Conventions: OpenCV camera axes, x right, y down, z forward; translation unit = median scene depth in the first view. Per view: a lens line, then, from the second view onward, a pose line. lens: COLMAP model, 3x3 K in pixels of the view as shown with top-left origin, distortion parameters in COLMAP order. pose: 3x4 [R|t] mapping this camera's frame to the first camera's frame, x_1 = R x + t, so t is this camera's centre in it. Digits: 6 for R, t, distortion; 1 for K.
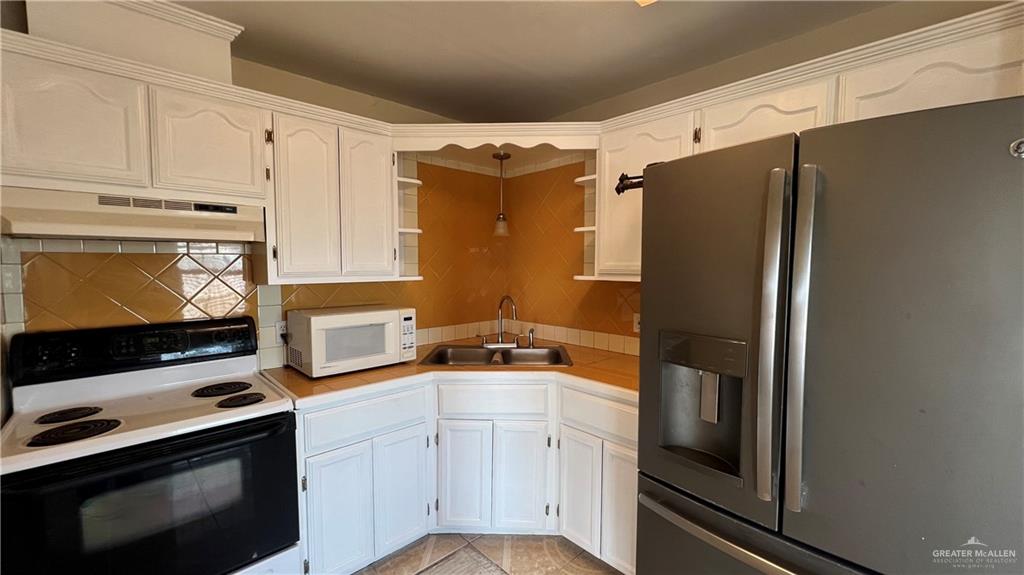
lens RADIAL K [[406.2, 0, 514.3], [0, 406.2, 288.1], [0, 0, 1]] dist [-0.002686, -0.000442]
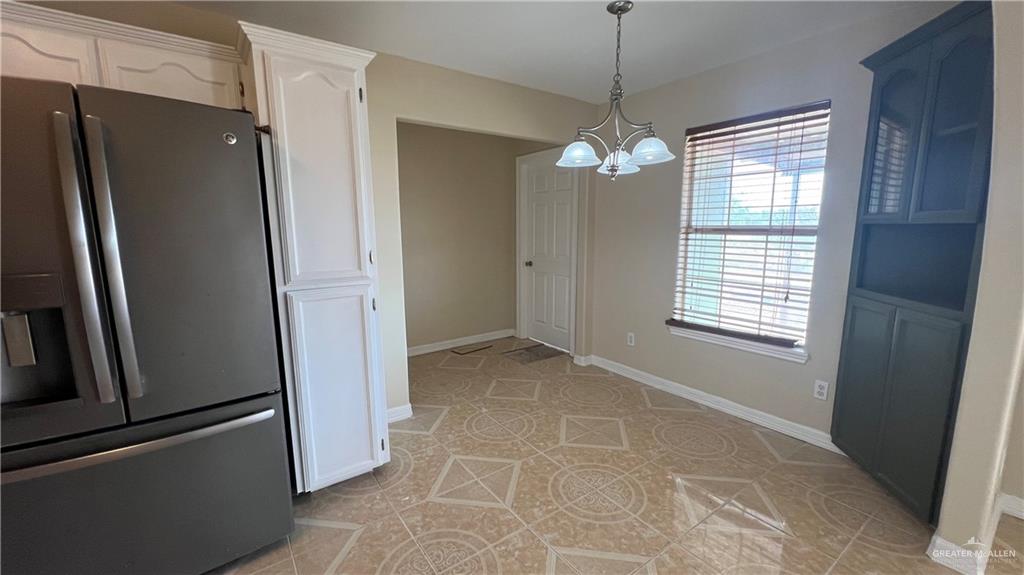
lens RADIAL K [[406.2, 0, 511.3], [0, 406.2, 295.0], [0, 0, 1]] dist [-0.002686, -0.000442]
pose [[0.117290, -0.156773, 0.980645, -0.250989], [0.066285, 0.986495, 0.149780, 0.078349], [-0.990883, 0.047434, 0.126098, -0.231510]]
